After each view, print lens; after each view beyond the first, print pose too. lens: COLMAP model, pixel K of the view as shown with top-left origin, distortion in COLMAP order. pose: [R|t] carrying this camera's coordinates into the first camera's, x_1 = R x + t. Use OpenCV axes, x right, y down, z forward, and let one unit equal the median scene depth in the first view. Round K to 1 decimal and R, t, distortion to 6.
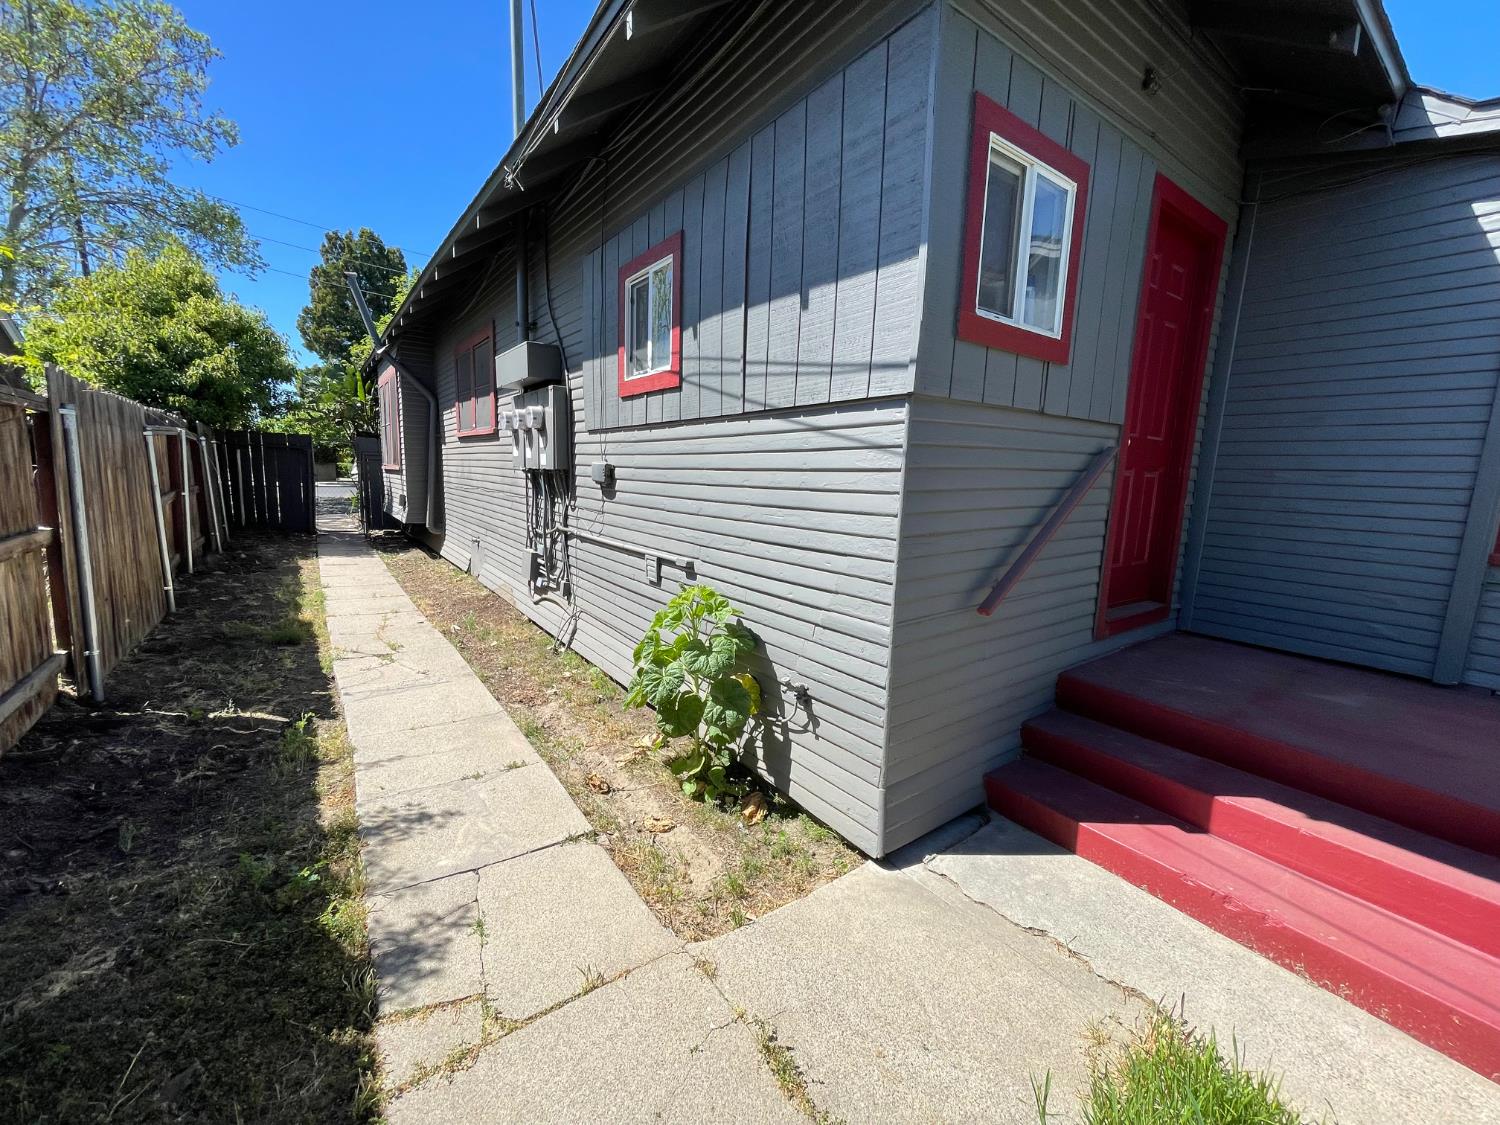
lens RADIAL K [[605.1, 0, 740.9], [0, 605.1, 564.4], [0, 0, 1]] dist [-0.004429, 0.000563]
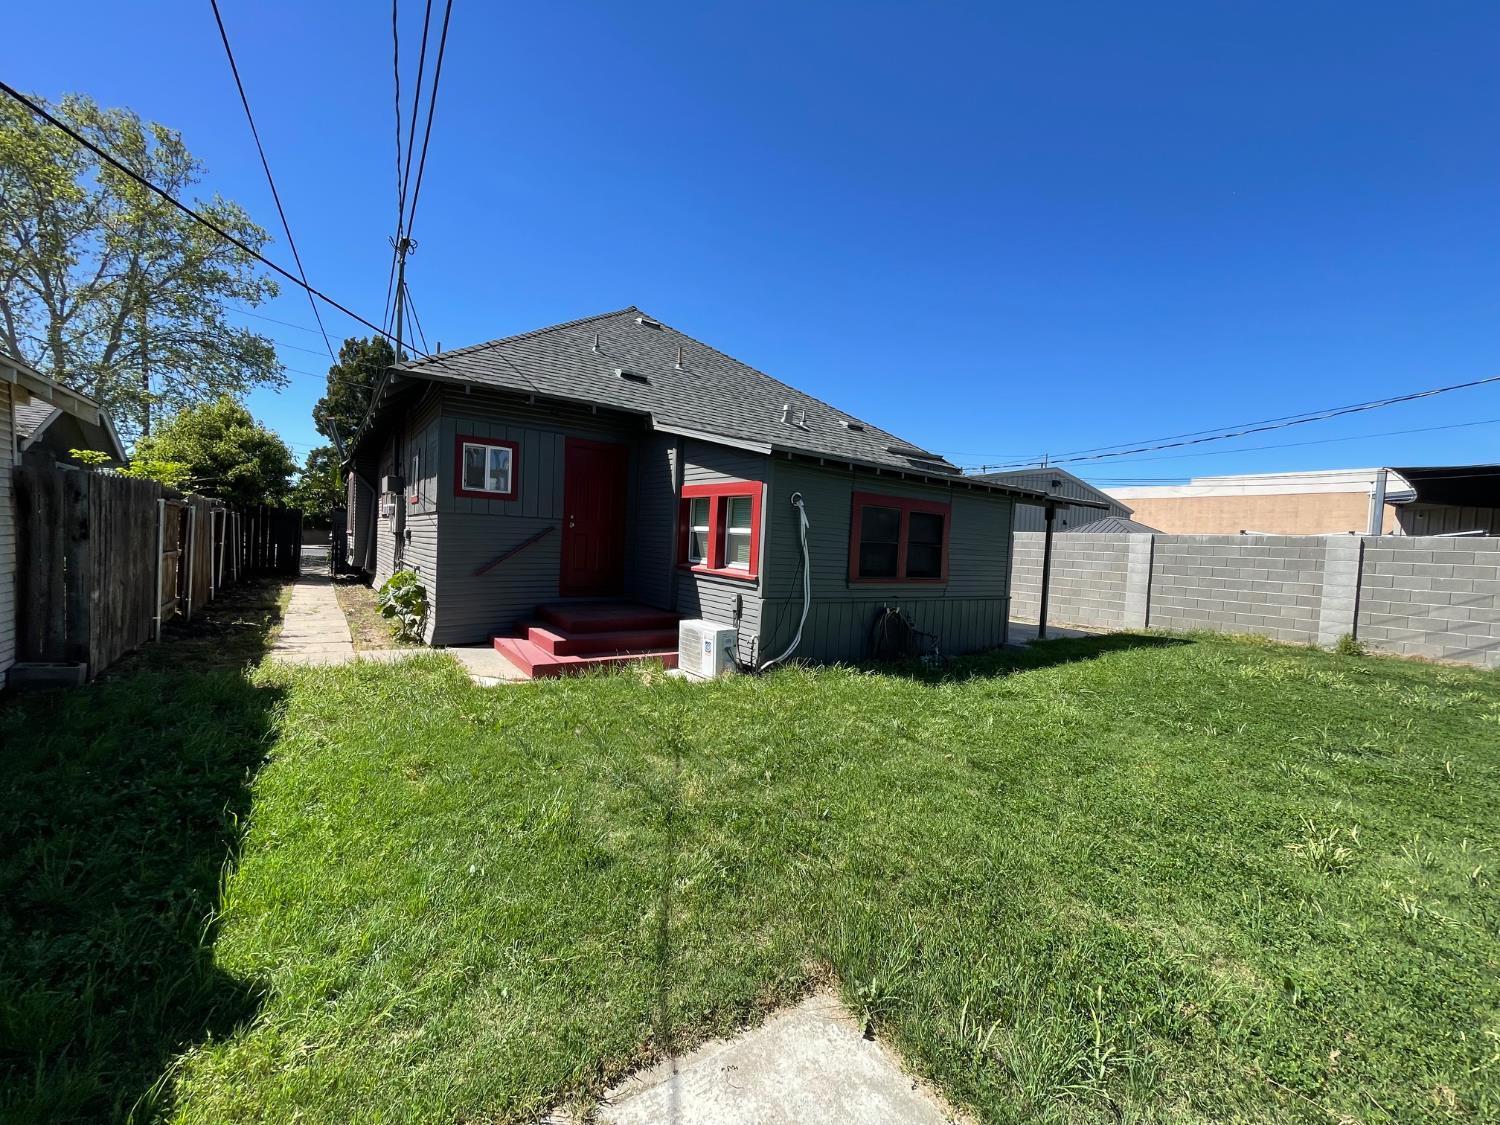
lens RADIAL K [[605.1, 0, 739.7], [0, 605.1, 565.1], [0, 0, 1]] dist [-0.004429, 0.000563]
pose [[0.999819, 0.018395, -0.004848, 1.786774], [-0.018842, 0.992707, -0.119073, 0.375465], [0.002622, 0.119143, 0.992874, -2.186975]]
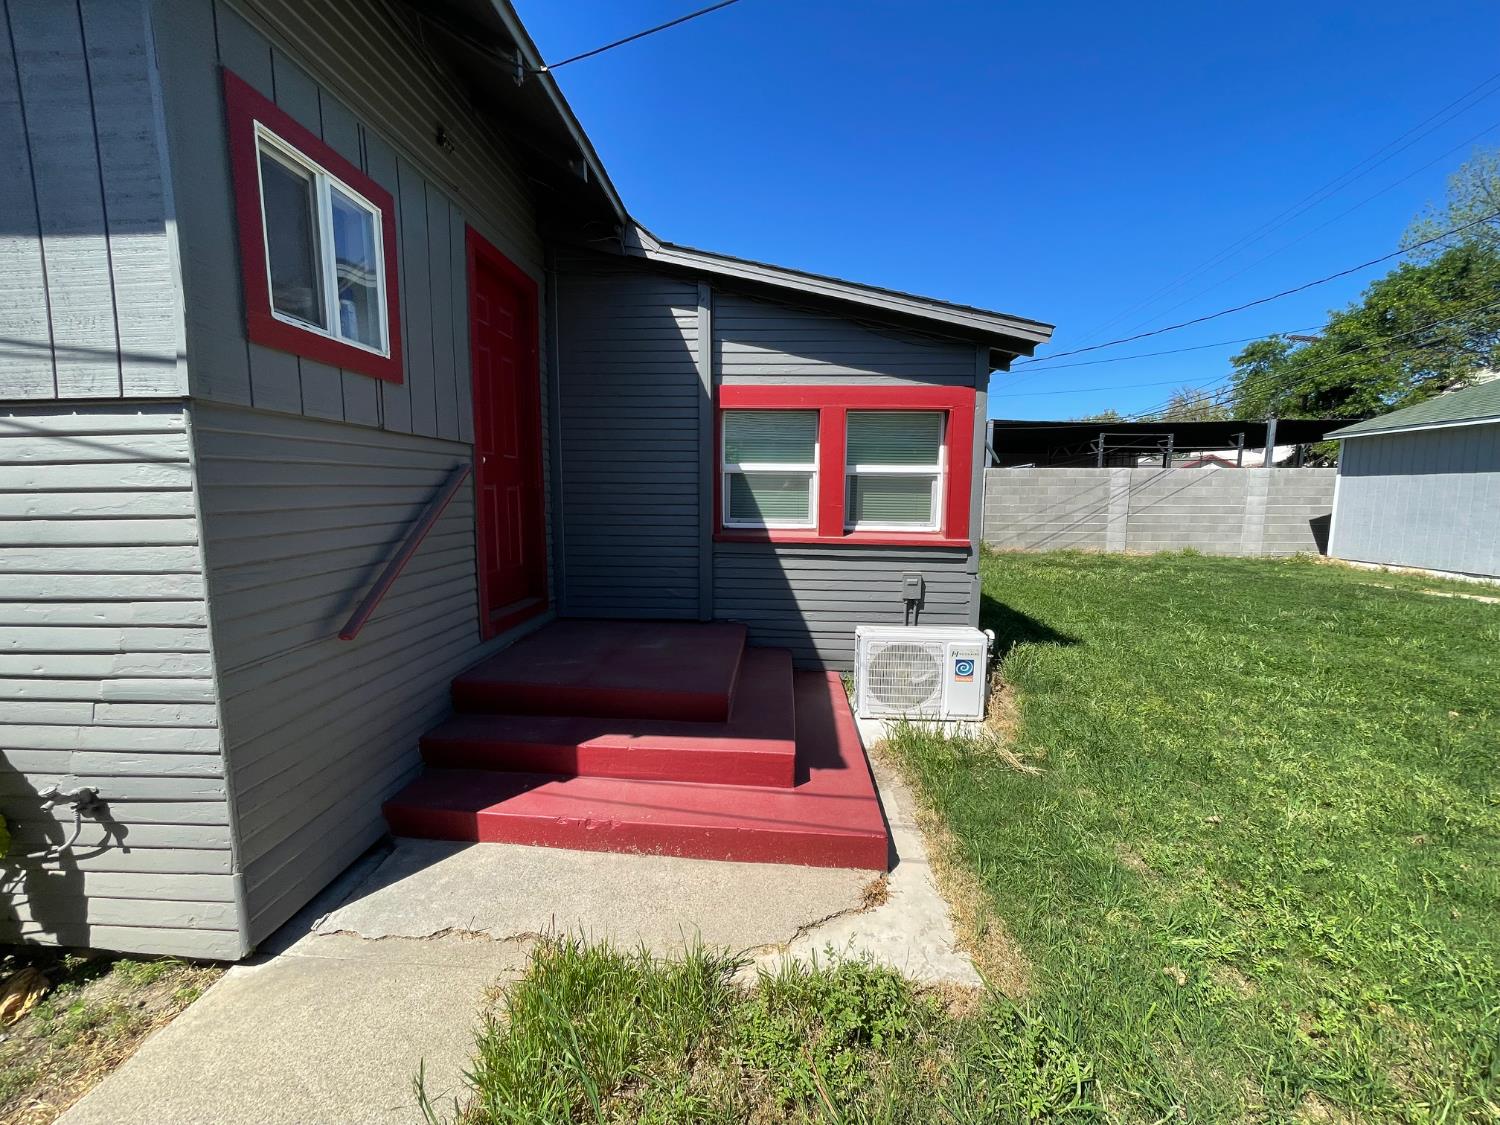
lens RADIAL K [[605.1, 0, 741.8], [0, 605.1, 566.2], [0, 0, 1]] dist [-0.004429, 0.000563]
pose [[0.633530, -0.115794, 0.765004, 0.083846], [0.133864, 0.990231, 0.039027, 0.014751], [-0.762050, 0.077682, 0.642841, -0.082116]]
